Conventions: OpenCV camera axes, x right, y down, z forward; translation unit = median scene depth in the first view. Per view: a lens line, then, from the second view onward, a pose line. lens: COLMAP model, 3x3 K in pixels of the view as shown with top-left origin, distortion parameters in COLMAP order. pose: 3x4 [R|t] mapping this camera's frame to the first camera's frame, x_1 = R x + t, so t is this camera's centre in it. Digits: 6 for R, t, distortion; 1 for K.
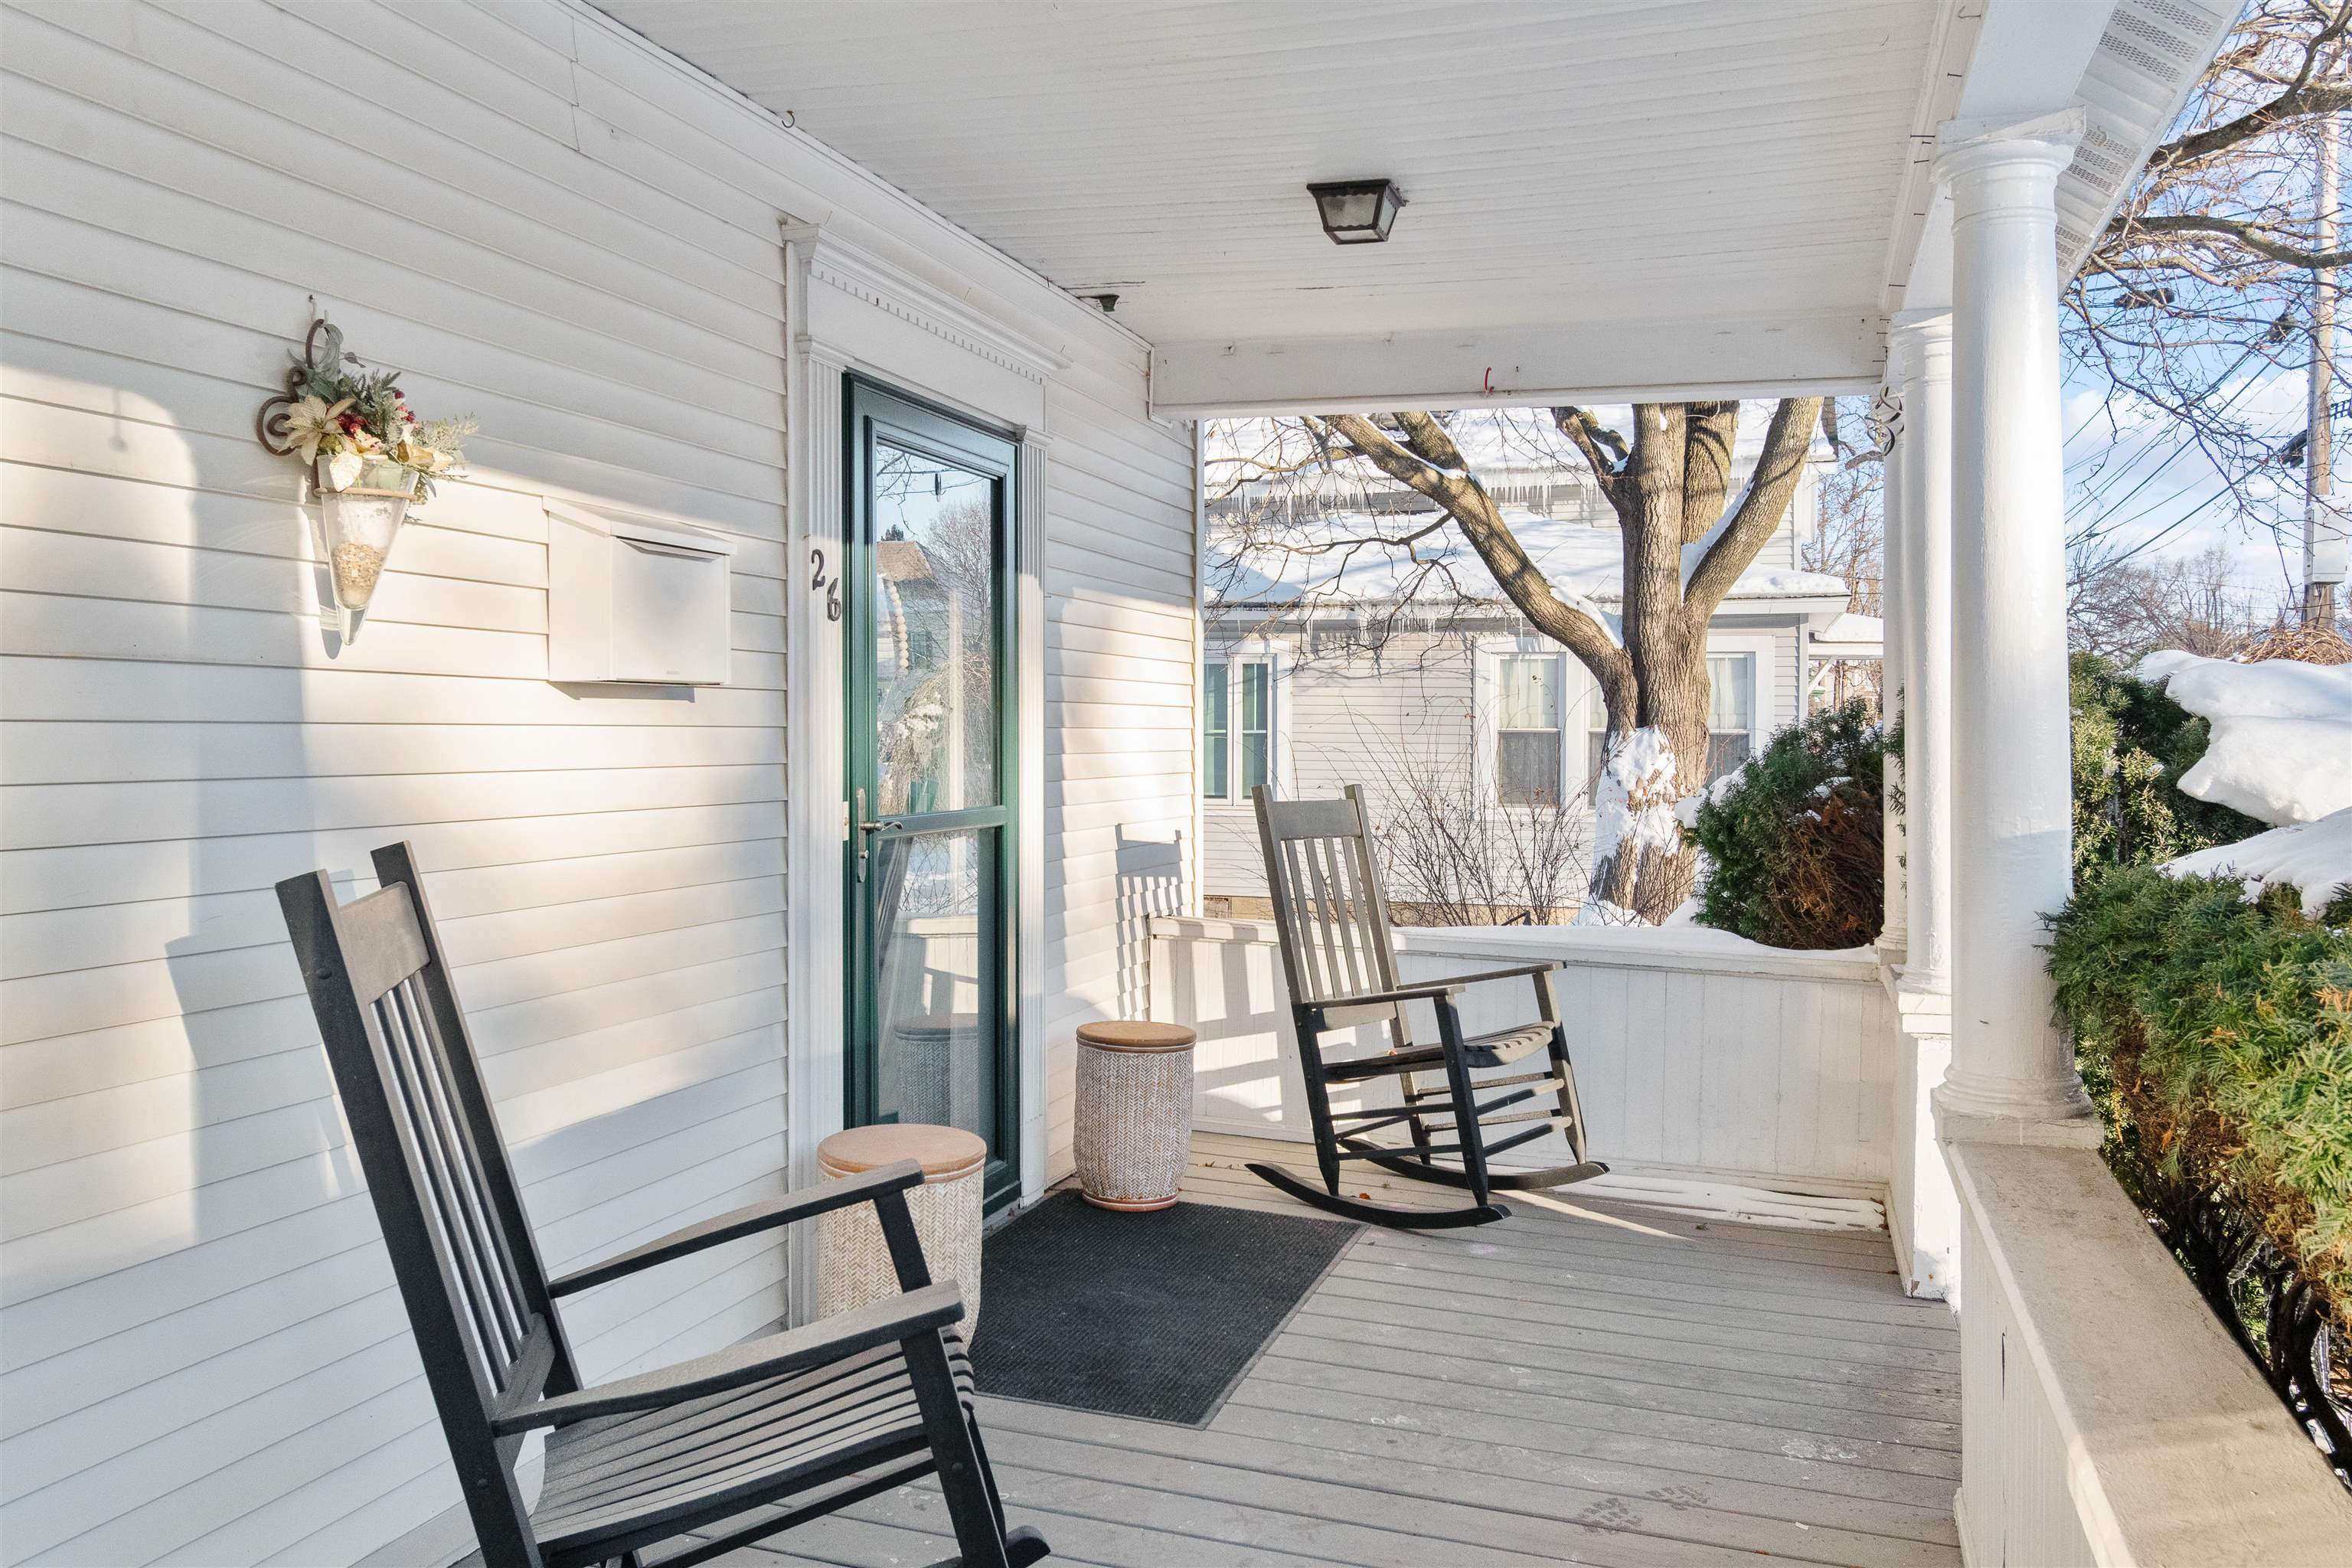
lens RADIAL K [[1847.0, 0, 1176.0], [0, 1847.0, 784.0], [0, 0, 1]] dist [-0.009329, -0.002900]
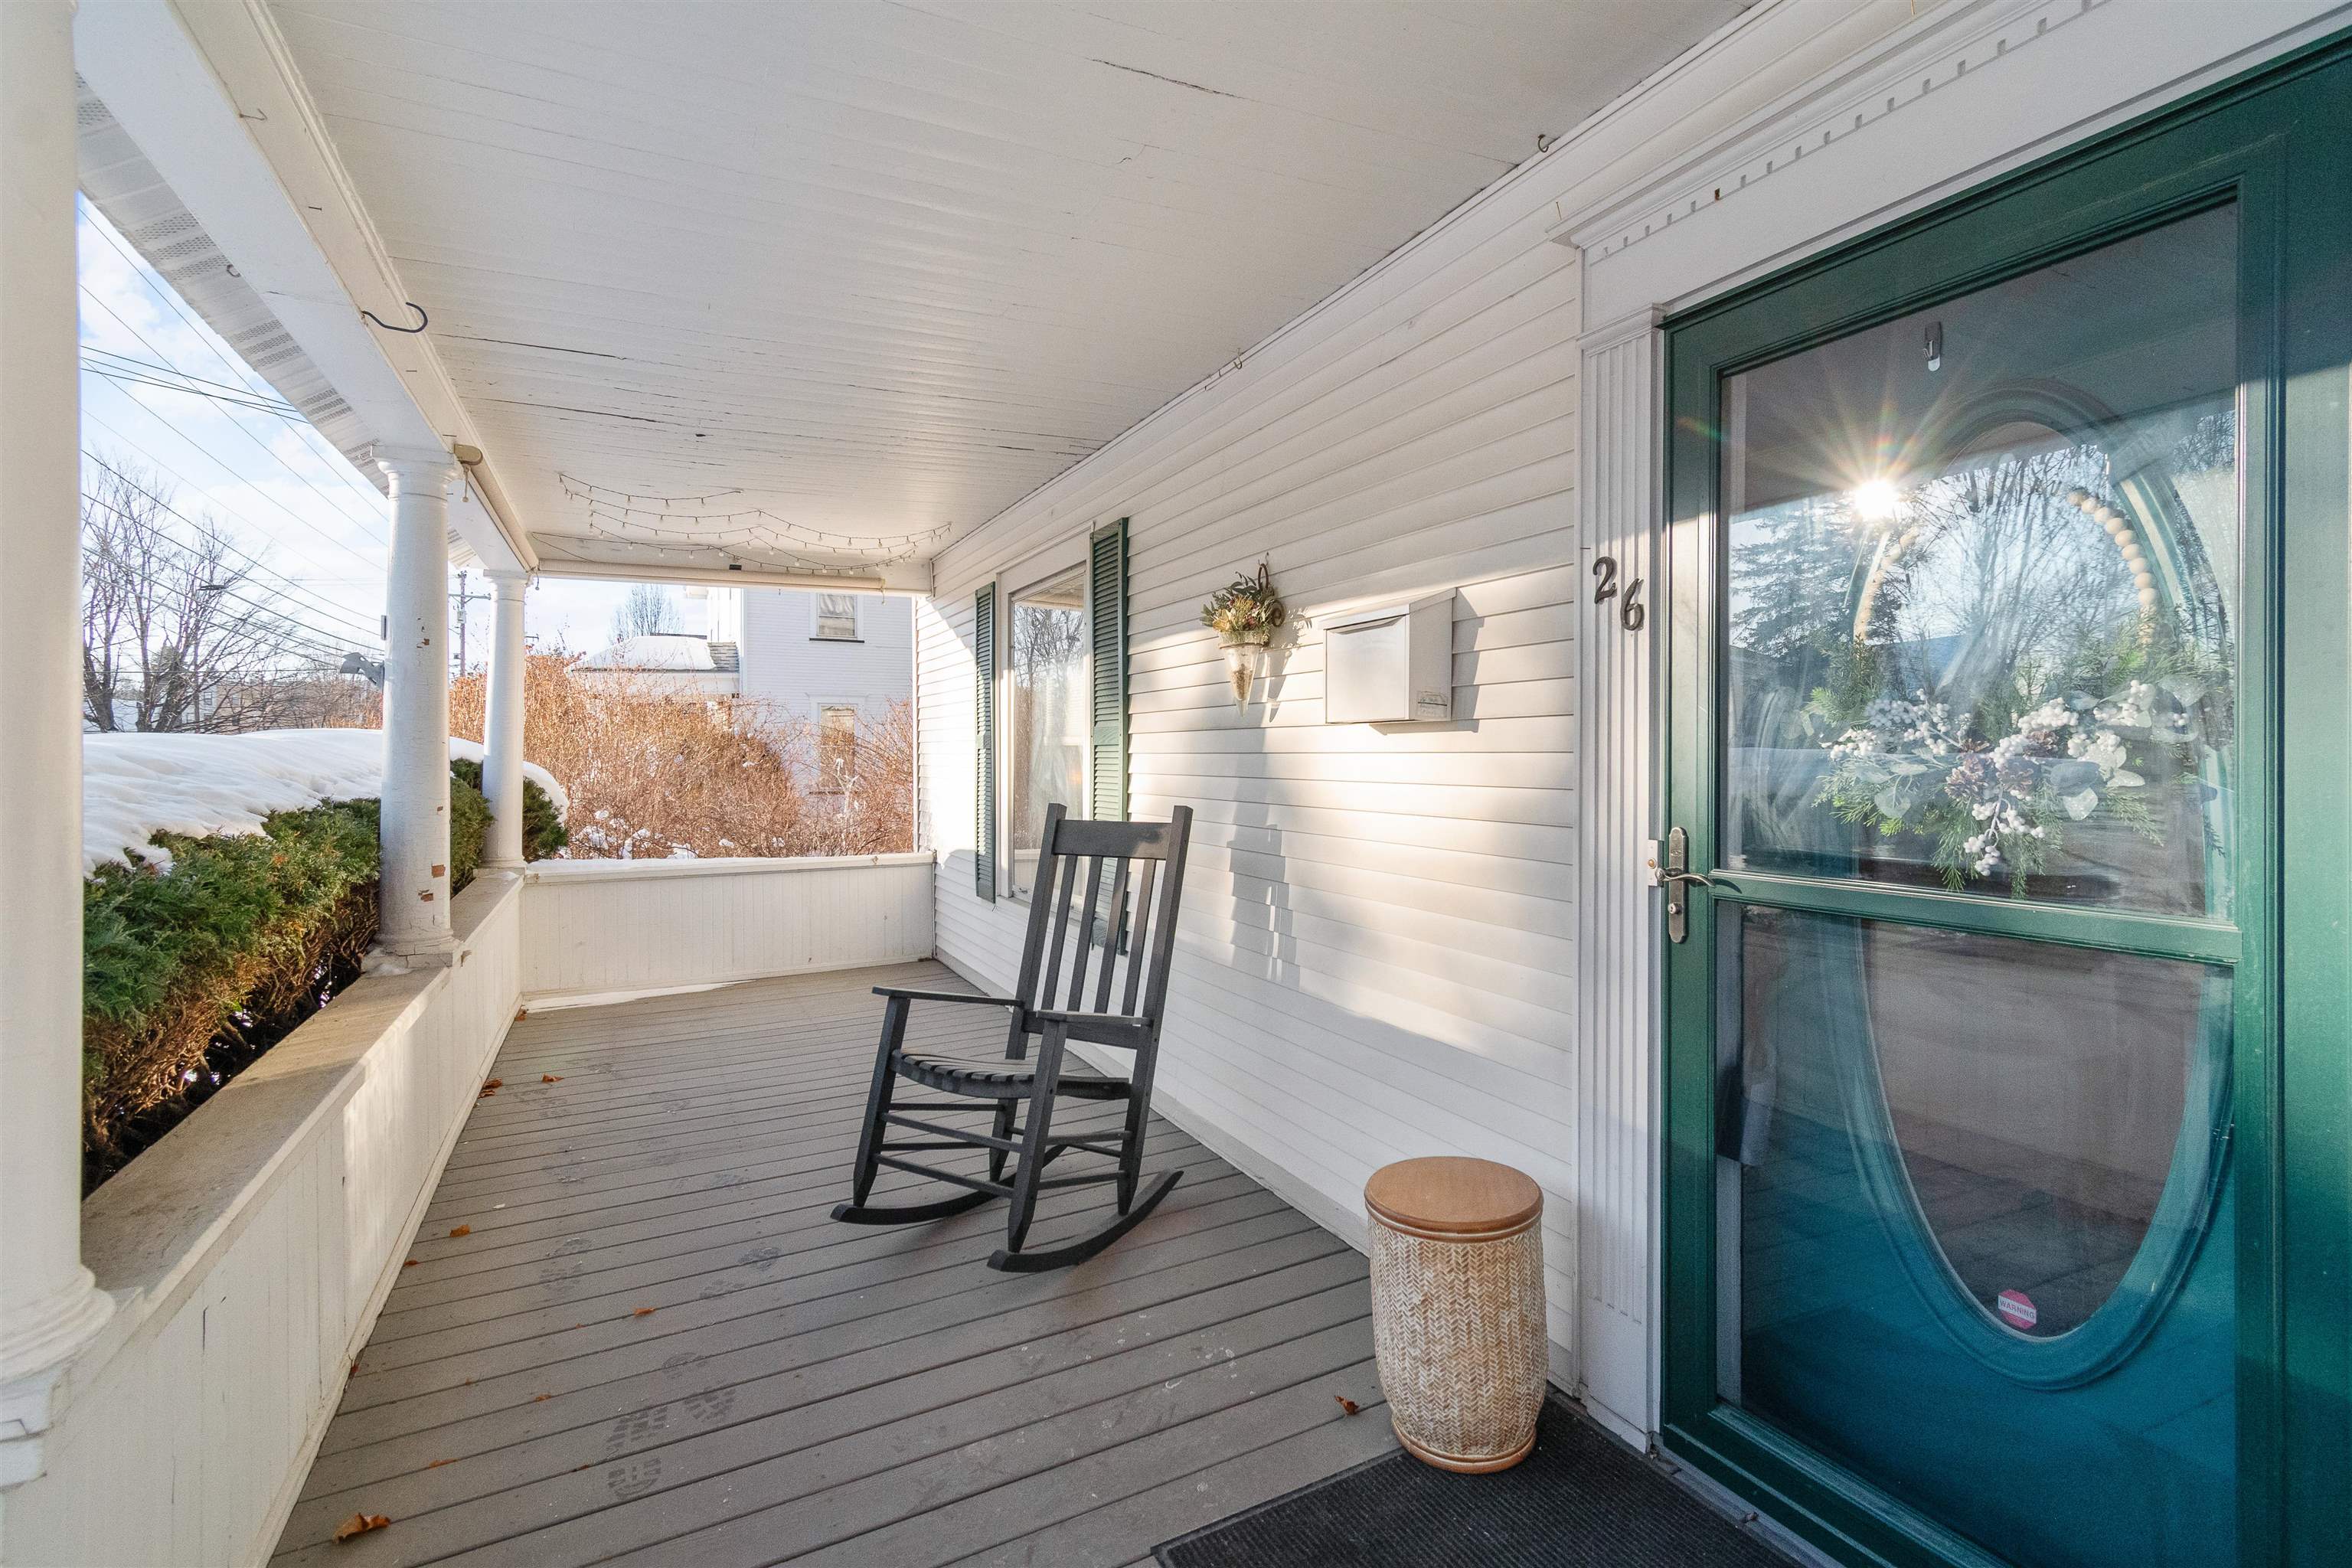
lens RADIAL K [[1074.3, 0, 1181.3], [0, 1074.3, 776.1], [0, 0, 1]] dist [-0.000435, -0.000800]
pose [[-0.698747, 0.013641, -0.715239, 0.363873], [-0.019446, 0.999087, 0.038053, -0.038067], [0.715105, 0.040498, -0.697843, 1.333147]]
